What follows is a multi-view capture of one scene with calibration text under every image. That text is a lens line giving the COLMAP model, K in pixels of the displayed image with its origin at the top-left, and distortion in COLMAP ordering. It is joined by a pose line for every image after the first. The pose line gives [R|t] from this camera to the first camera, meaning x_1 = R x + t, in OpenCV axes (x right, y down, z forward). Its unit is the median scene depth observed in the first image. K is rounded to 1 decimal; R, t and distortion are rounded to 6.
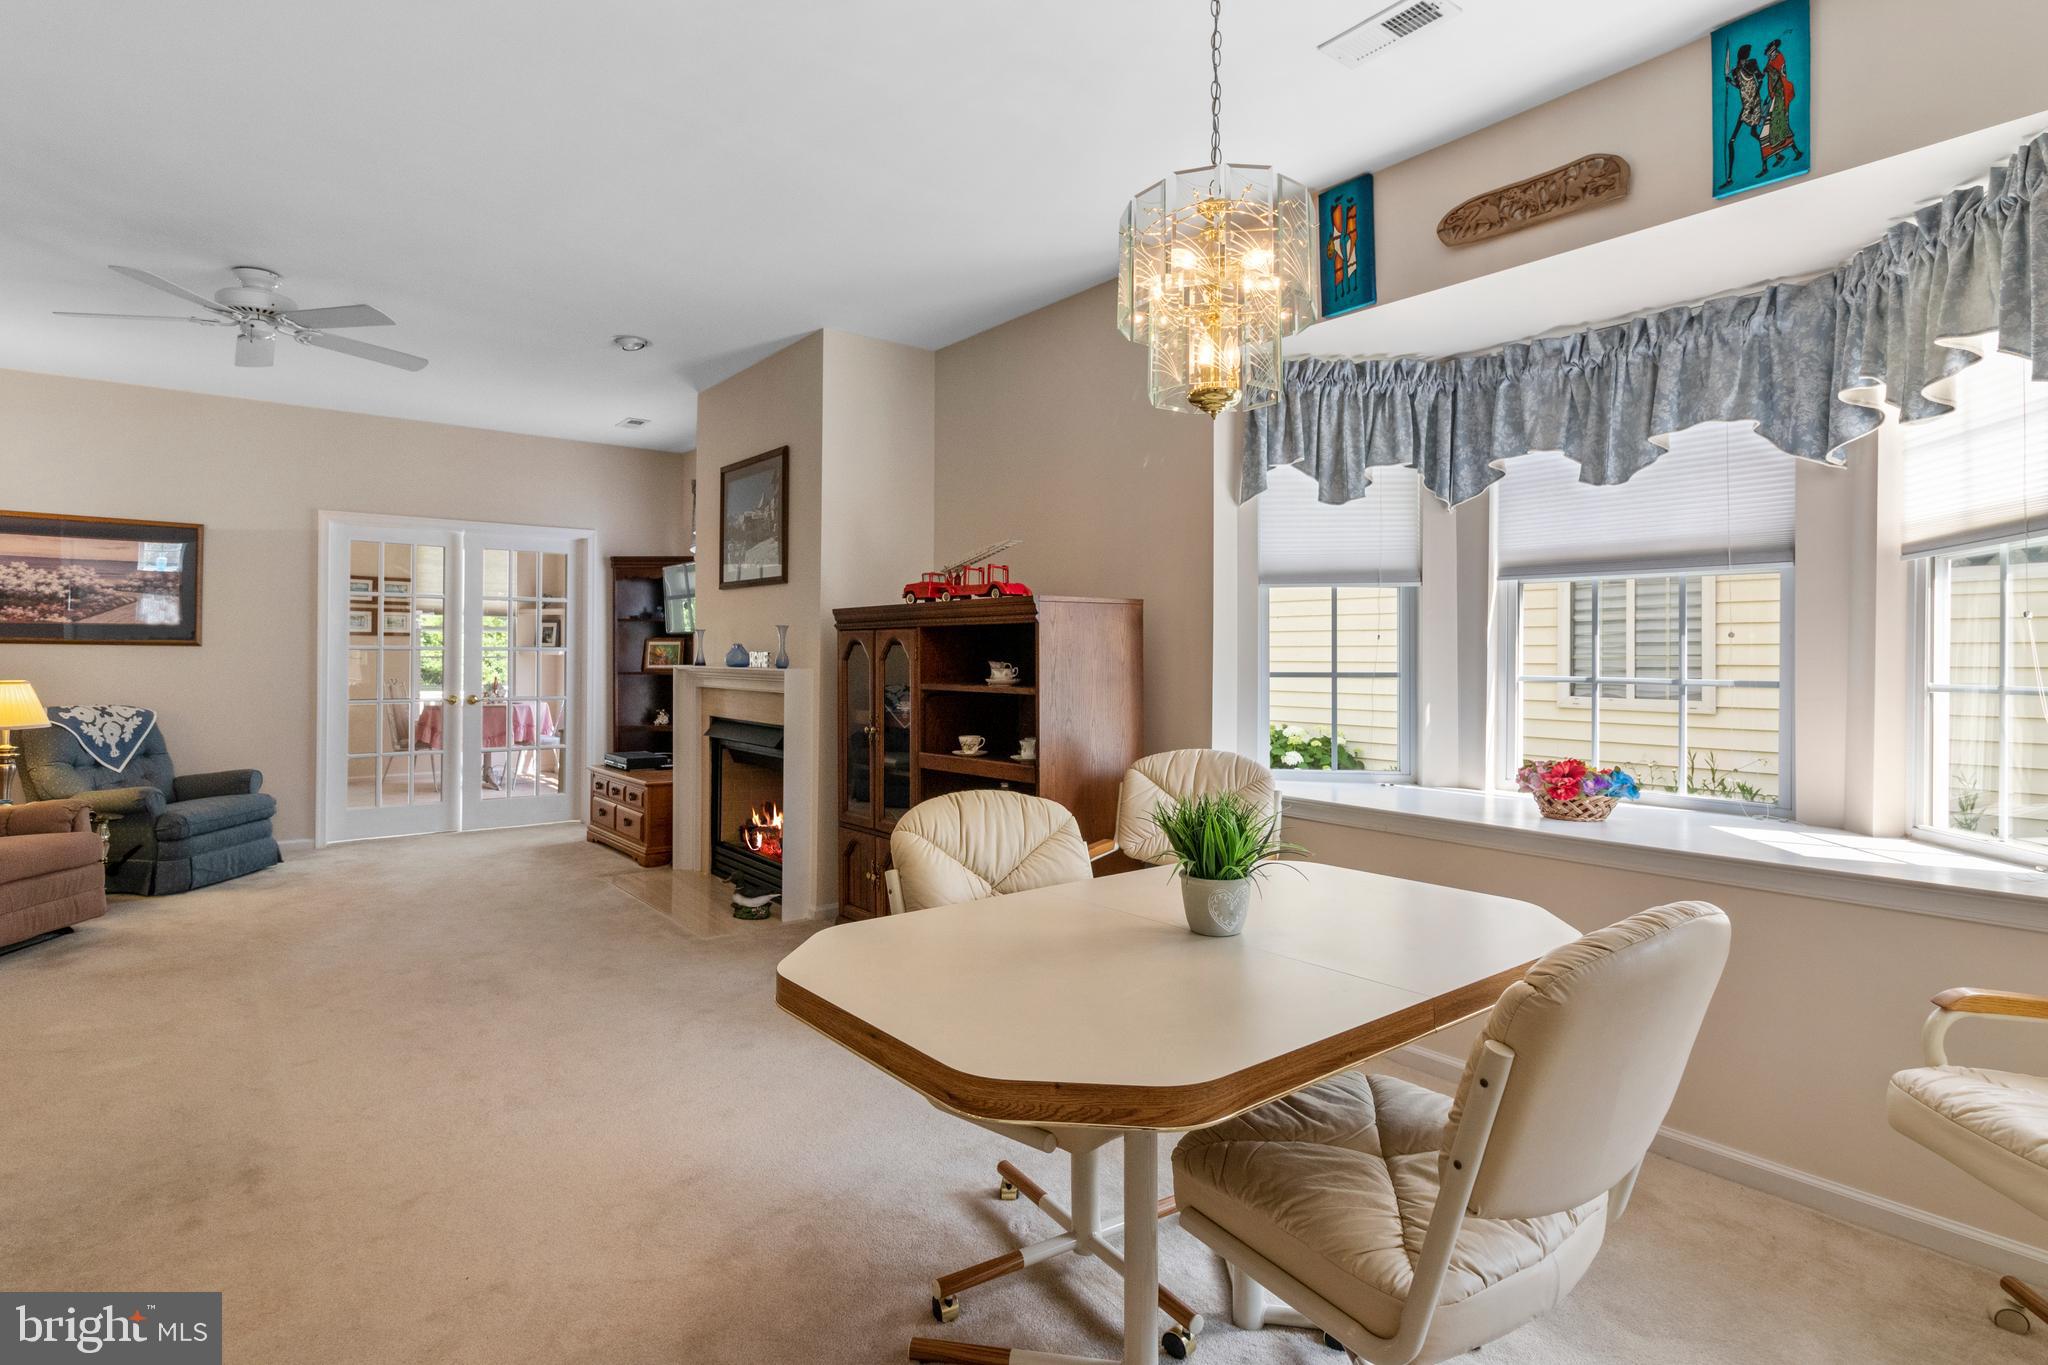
lens RADIAL K [[1041.3, 0, 1030.8], [0, 1041.3, 649.6], [0, 0, 1]] dist [0.003013, -0.000652]
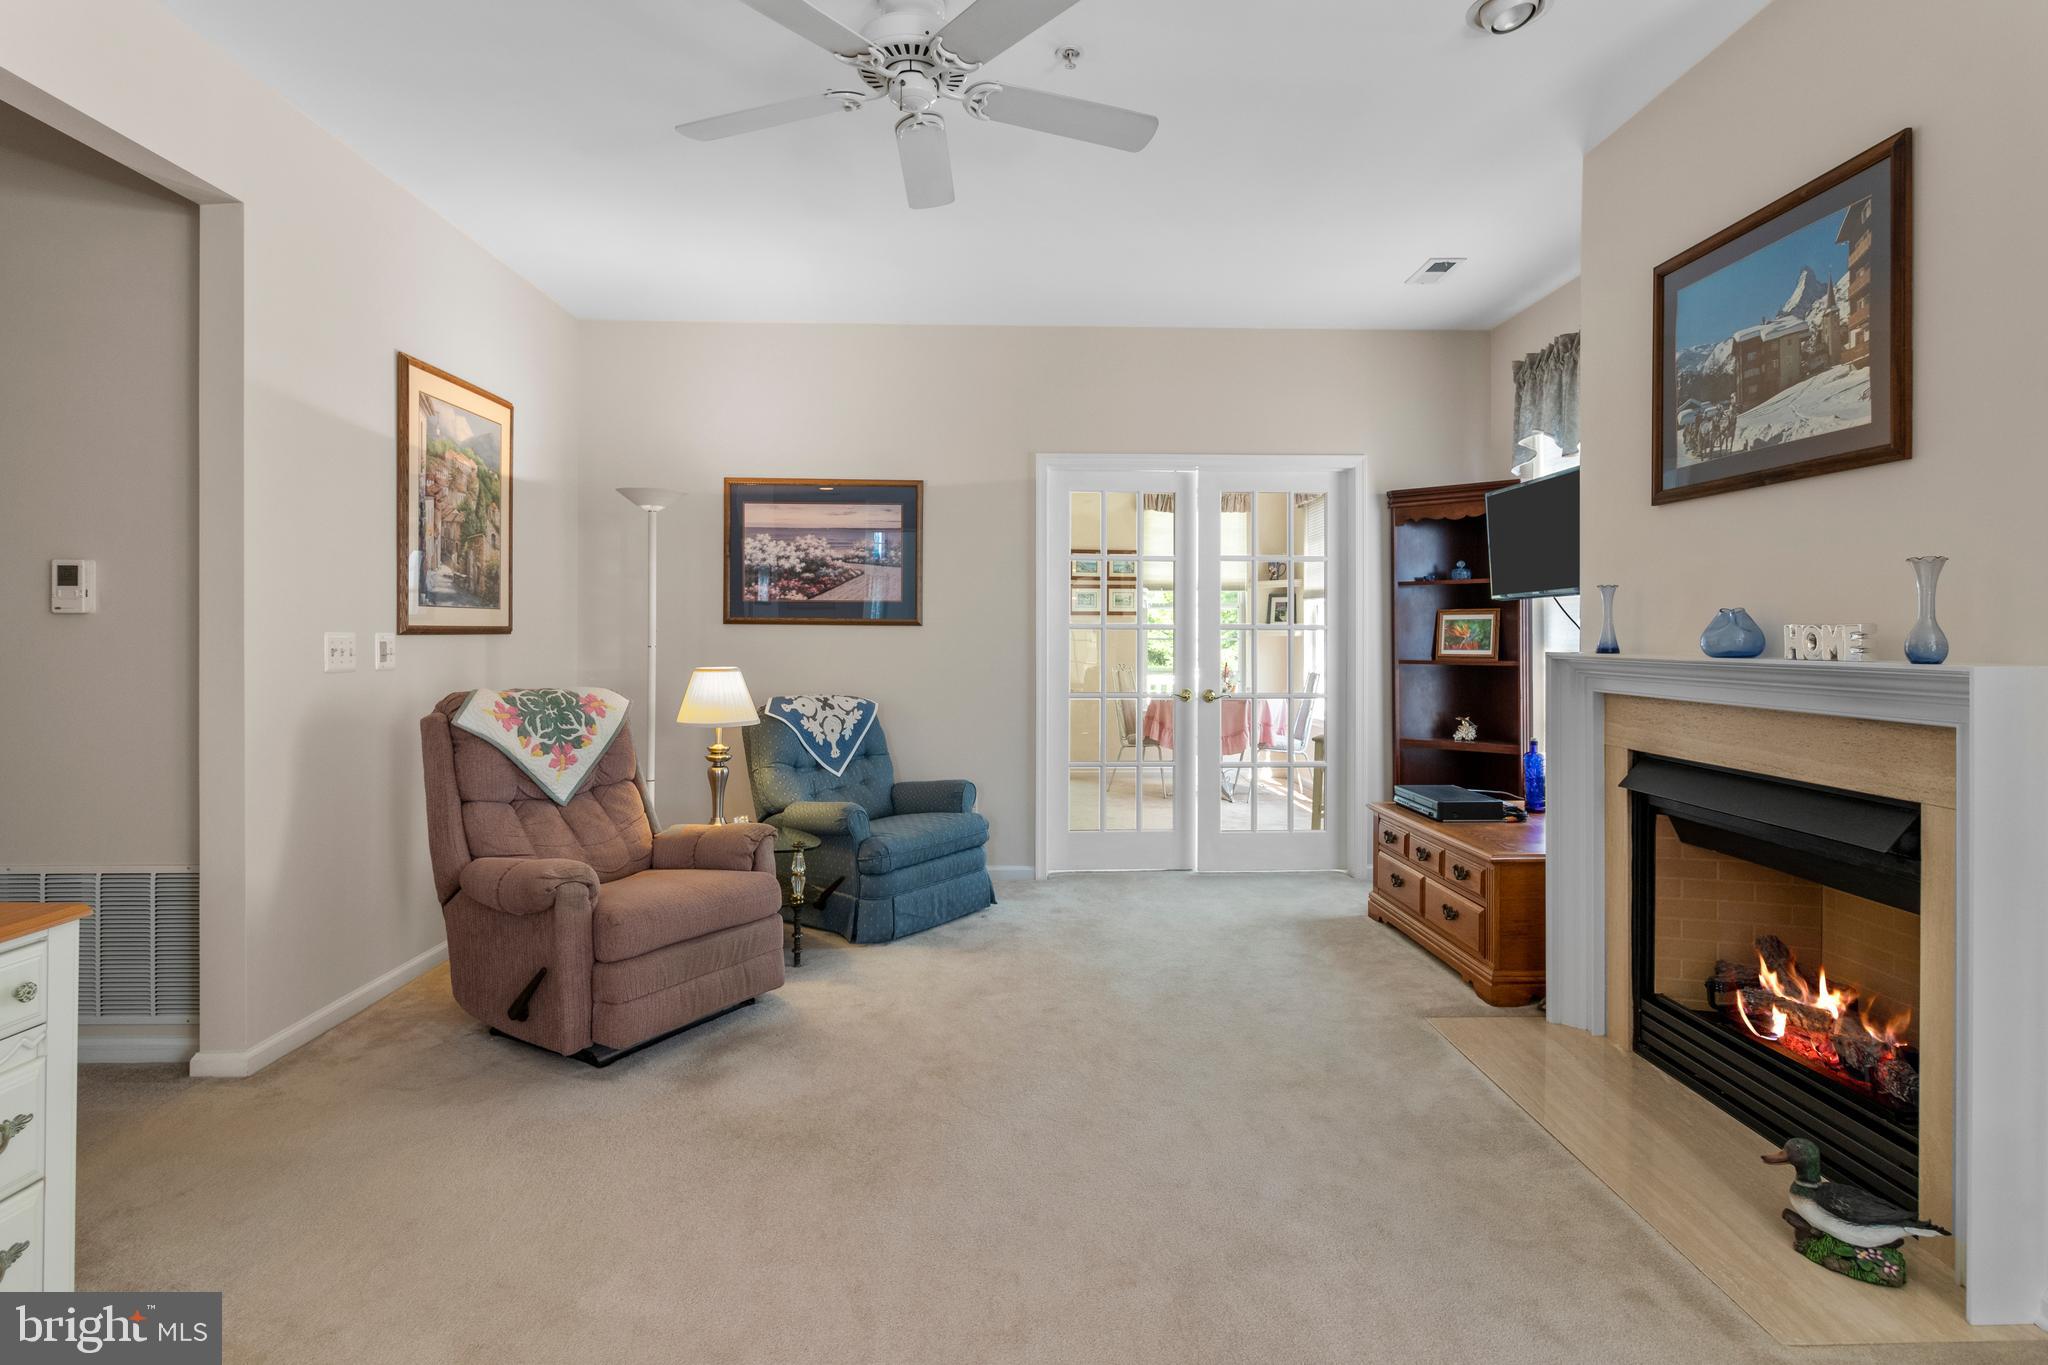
lens RADIAL K [[1041.3, 0, 1038.1], [0, 1041.3, 631.5], [0, 0, 1]] dist [0.003013, -0.000652]
pose [[0.805706, -0.005997, -0.592285, -0.314071], [0.006356, 0.999979, -0.001479, 0.004400], [0.592282, -0.002573, 0.805727, 0.533304]]
